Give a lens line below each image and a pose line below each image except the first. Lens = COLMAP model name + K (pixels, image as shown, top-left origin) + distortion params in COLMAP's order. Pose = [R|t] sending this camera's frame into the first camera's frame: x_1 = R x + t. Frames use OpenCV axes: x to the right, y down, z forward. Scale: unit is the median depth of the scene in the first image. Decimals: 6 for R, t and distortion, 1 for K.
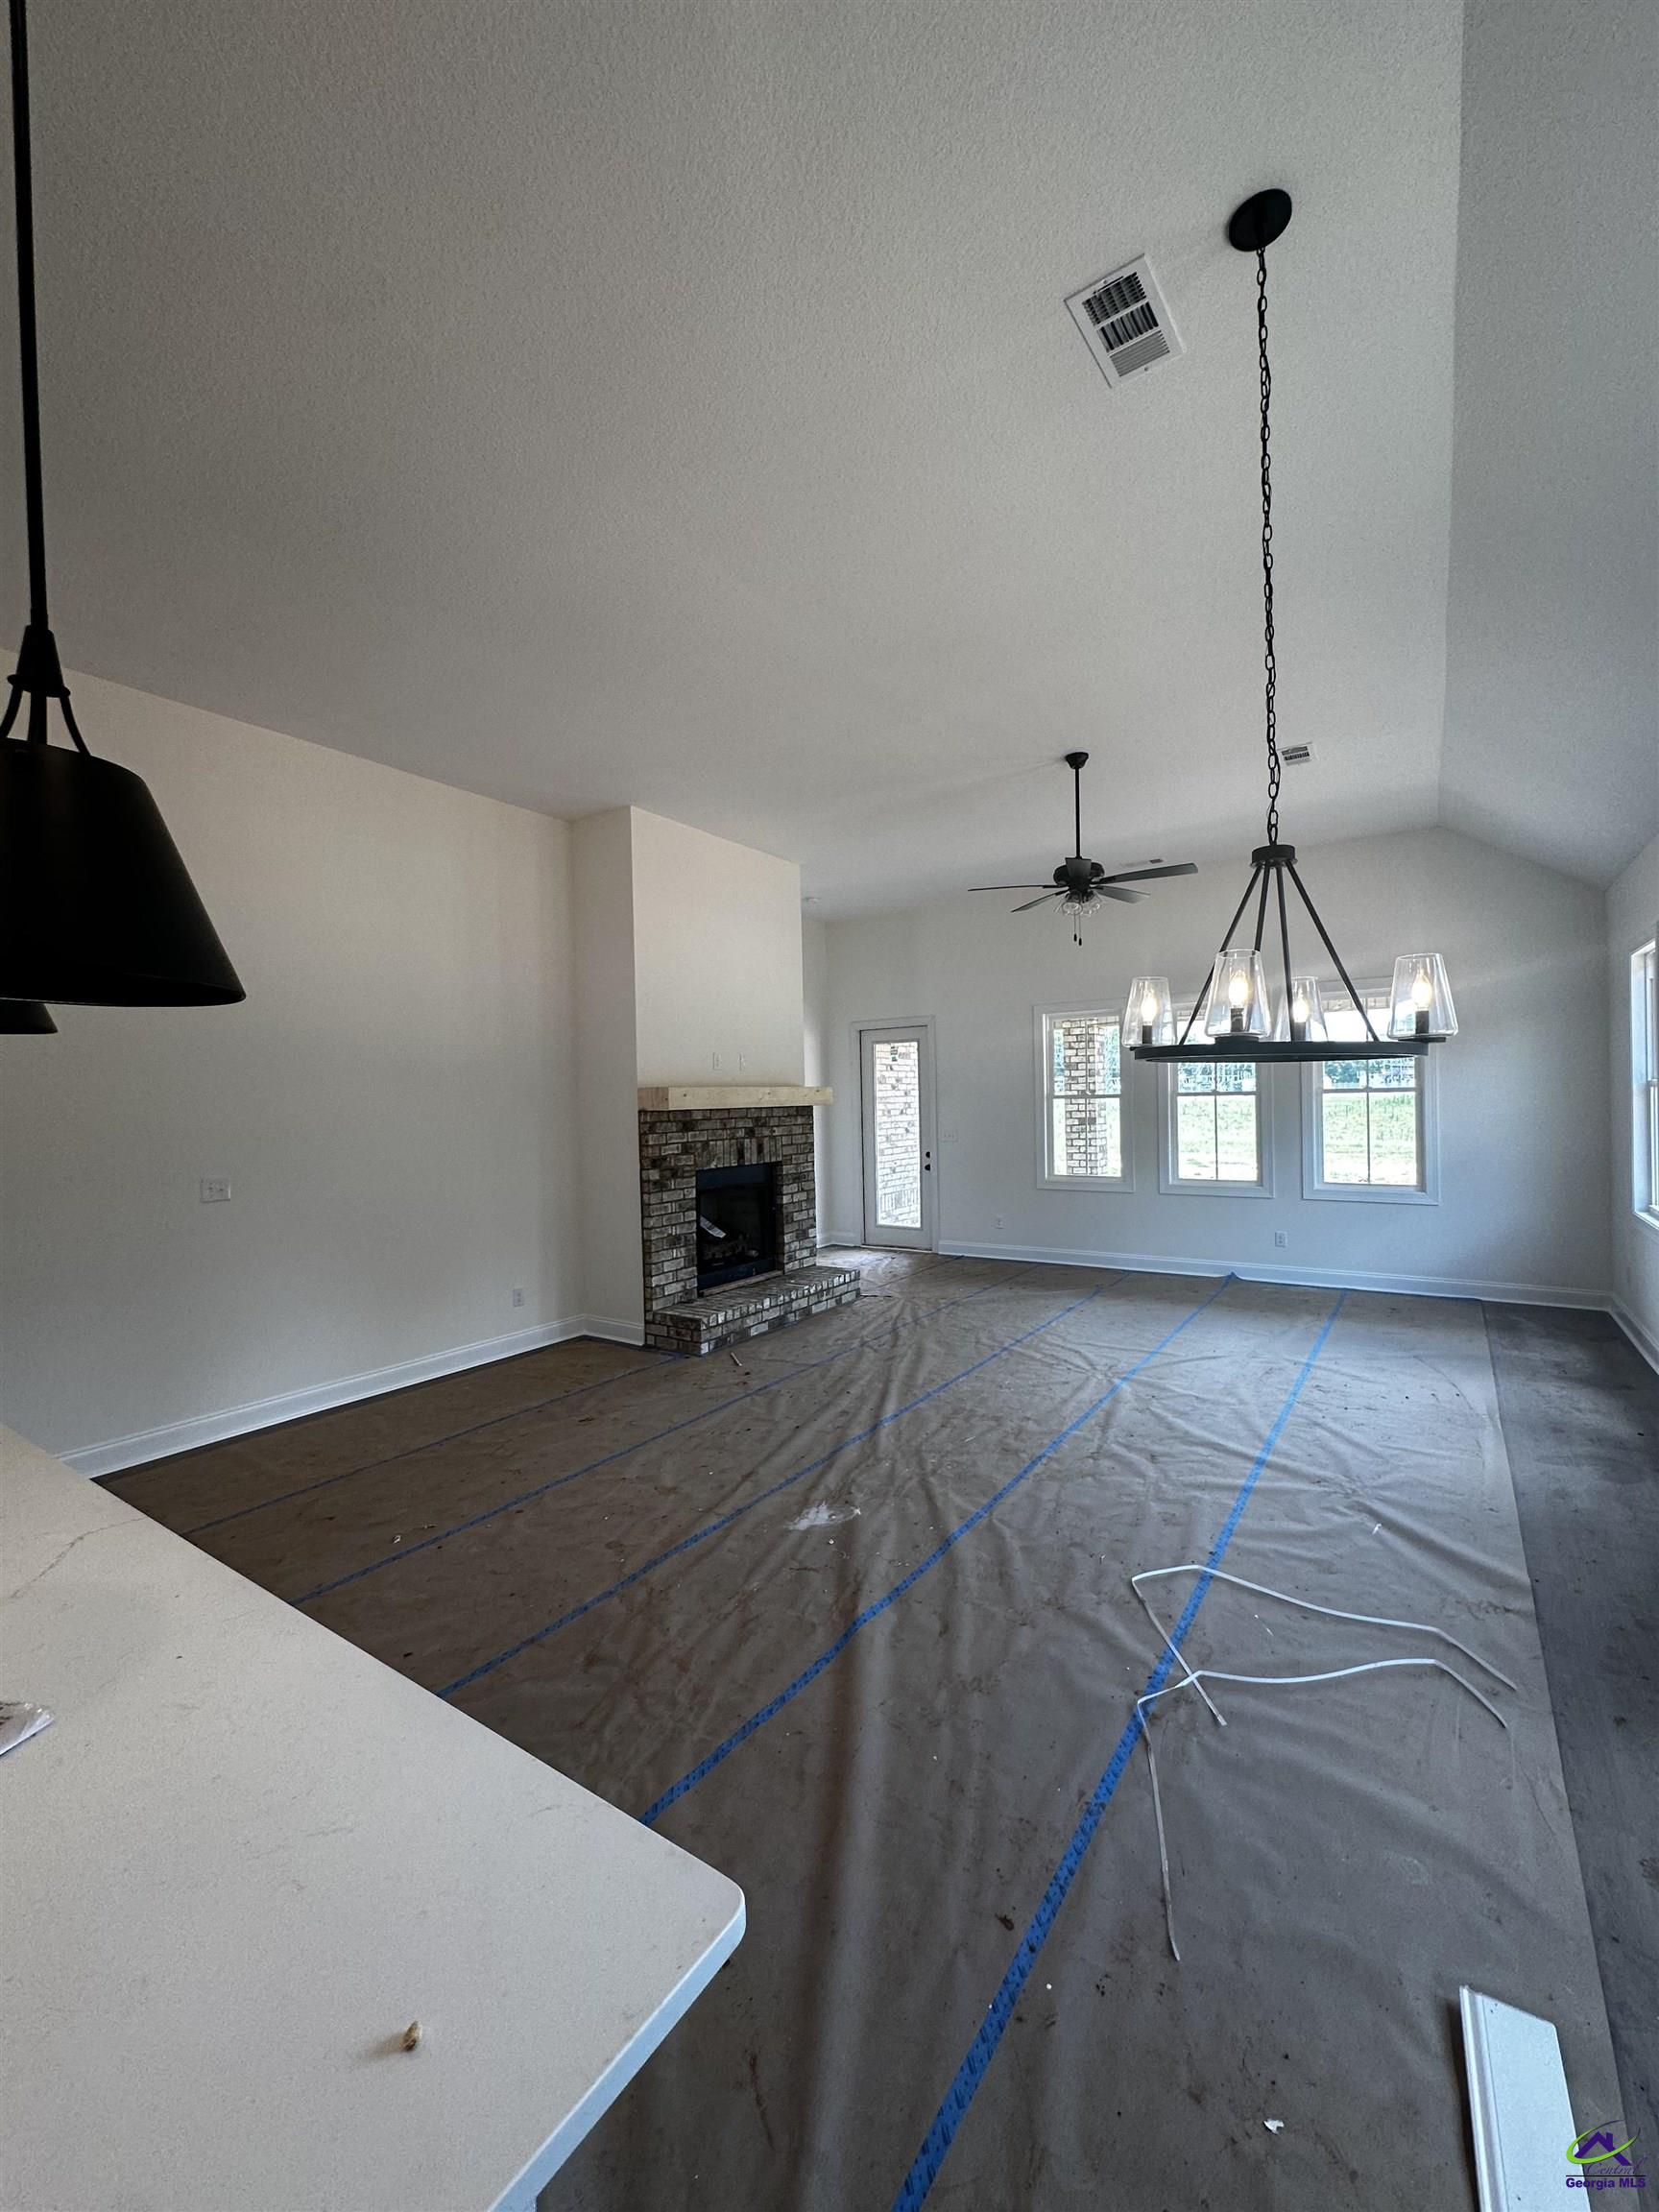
lens RADIAL K [[895.1, 0, 870.2], [0, 895.1, 1110.1], [0, 0, 1]] dist [0.000384, 0.000237]
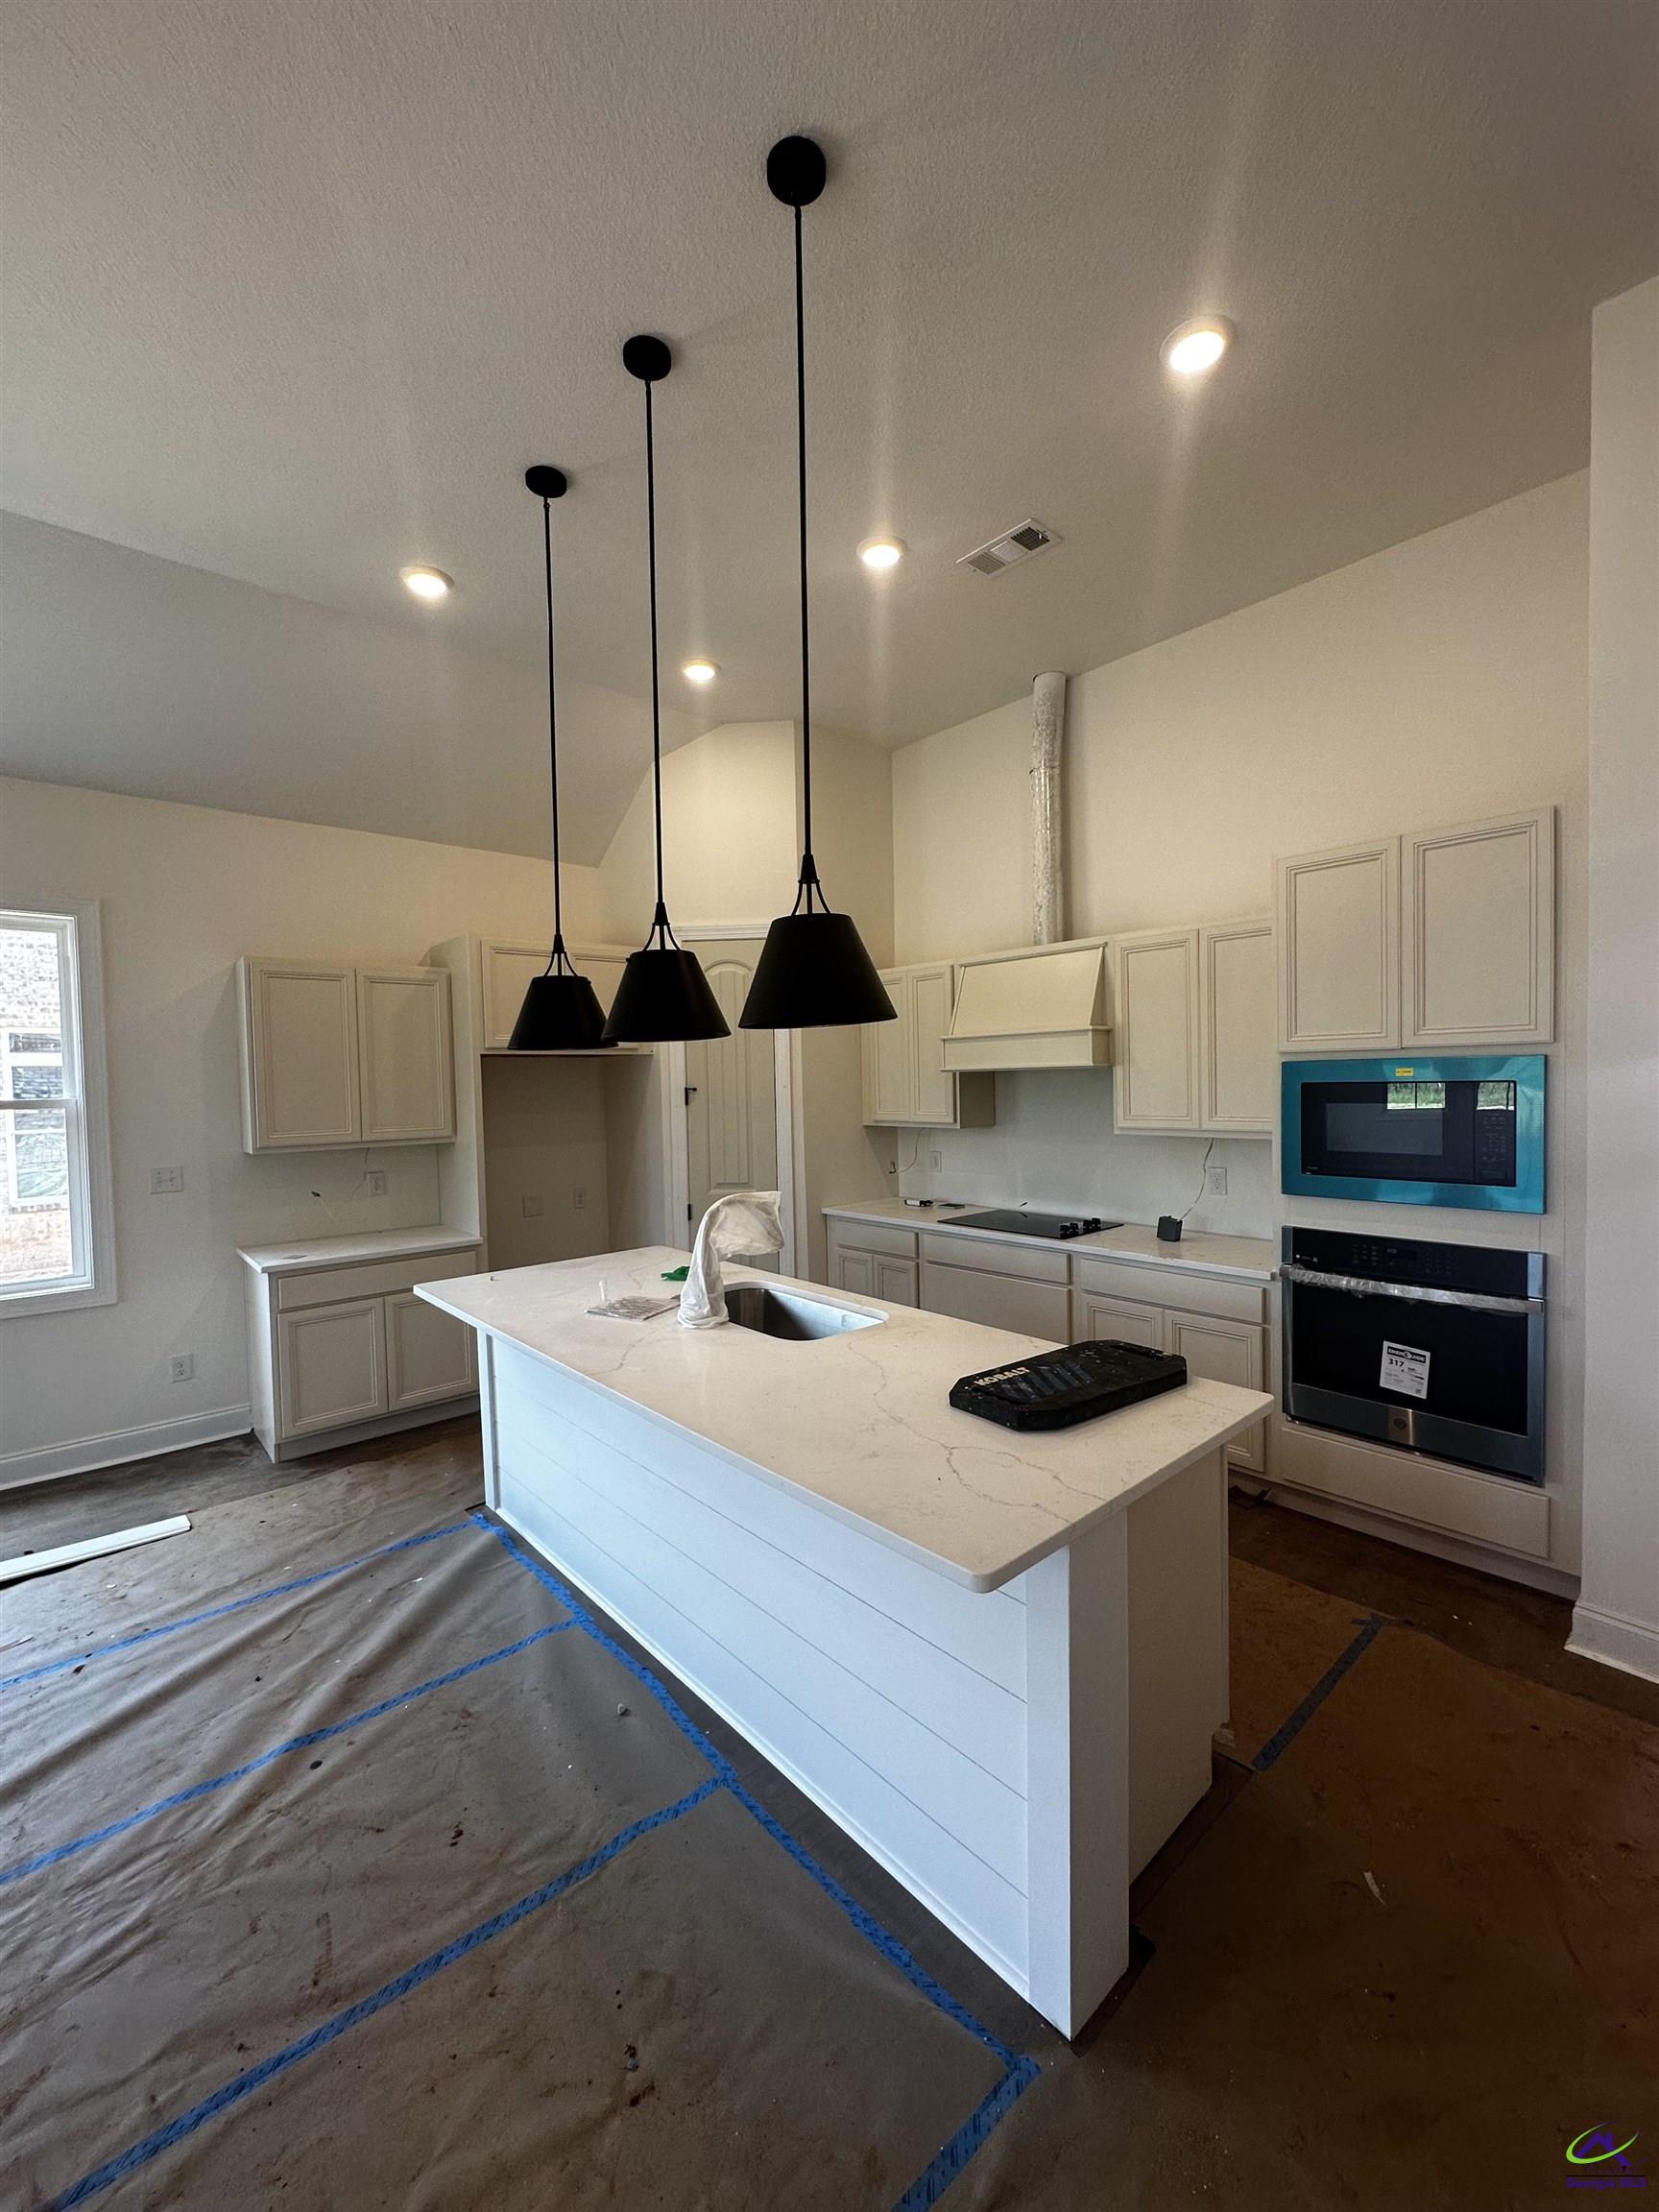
lens RADIAL K [[883.7, 0, 829.5], [0, 883.7, 1106.0], [0, 0, 1]] dist [-0.003817, 0.000727]
pose [[-0.959006, 0.033709, 0.281373, -0.574558], [0.047357, 0.998001, 0.041845, 0.004217], [-0.279400, 0.053454, -0.958686, 0.793774]]
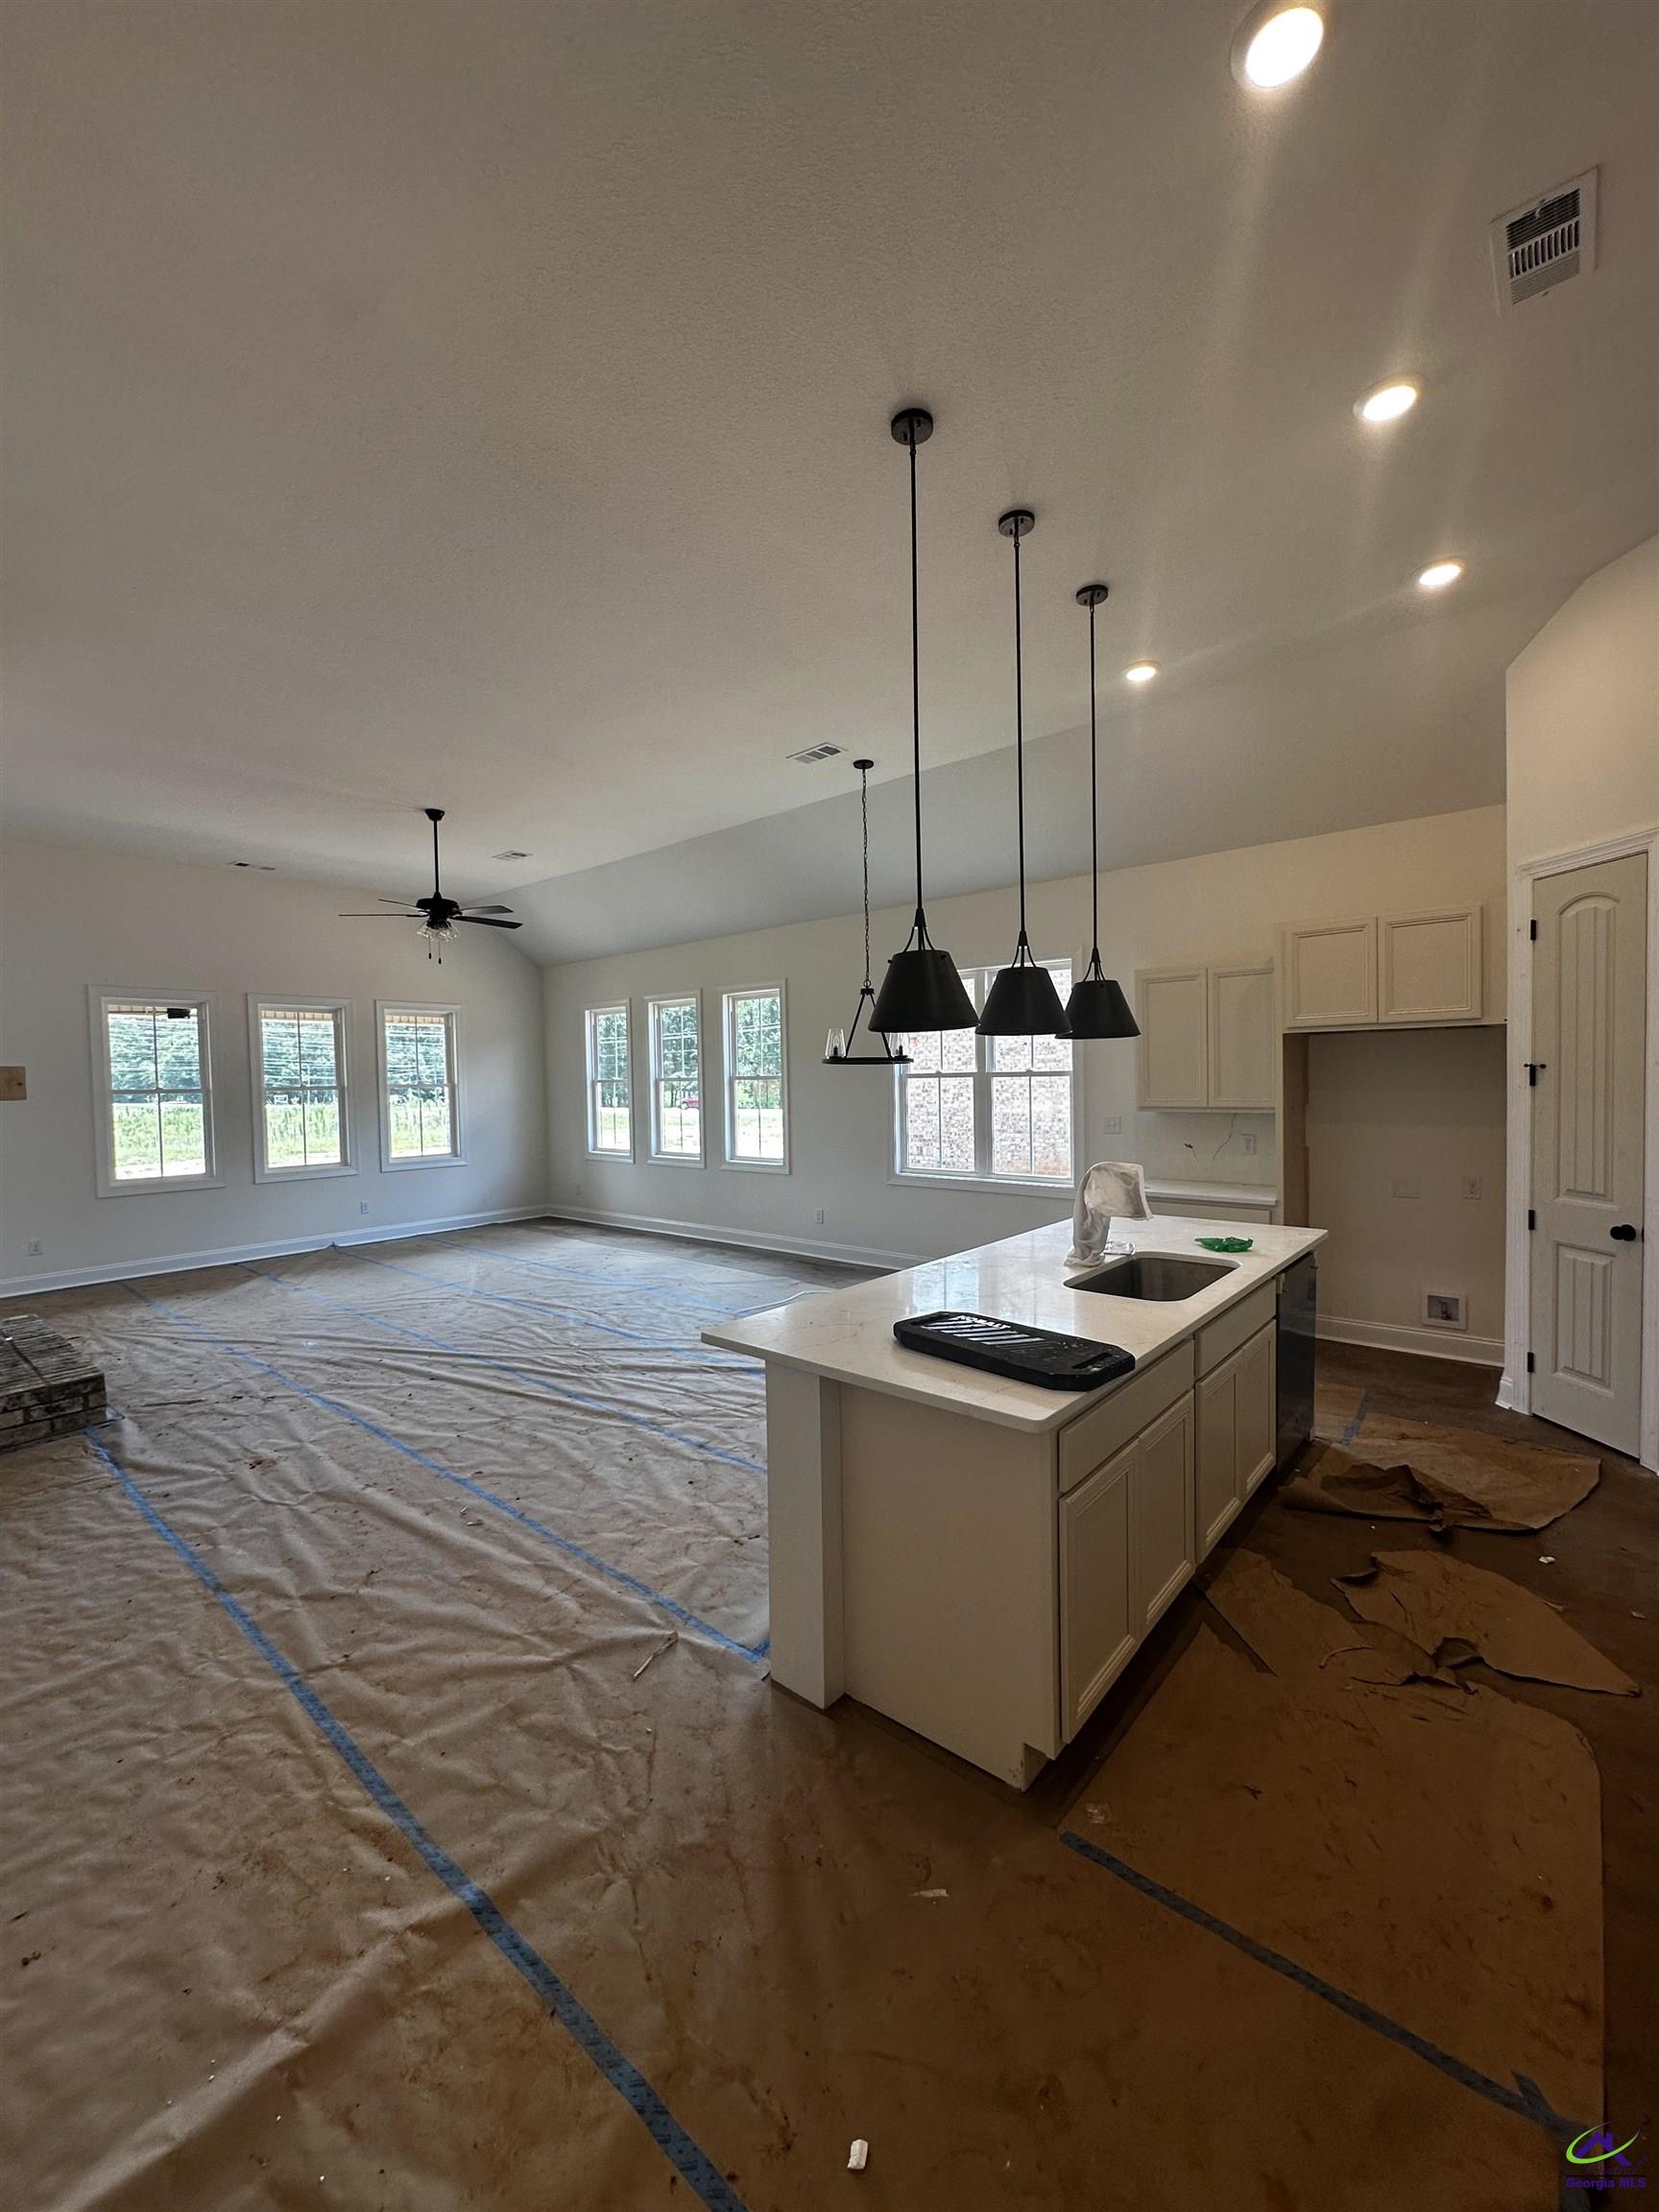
lens RADIAL K [[861.3, 0, 819.4], [0, 861.3, 1102.9], [0, 0, 1]] dist [-0.000498, 0.000150]
pose [[0.146991, -0.011719, 0.989068, -1.045859], [0.035955, 0.999332, 0.006497, 0.026737], [-0.988484, 0.034607, 0.147314, 0.363603]]
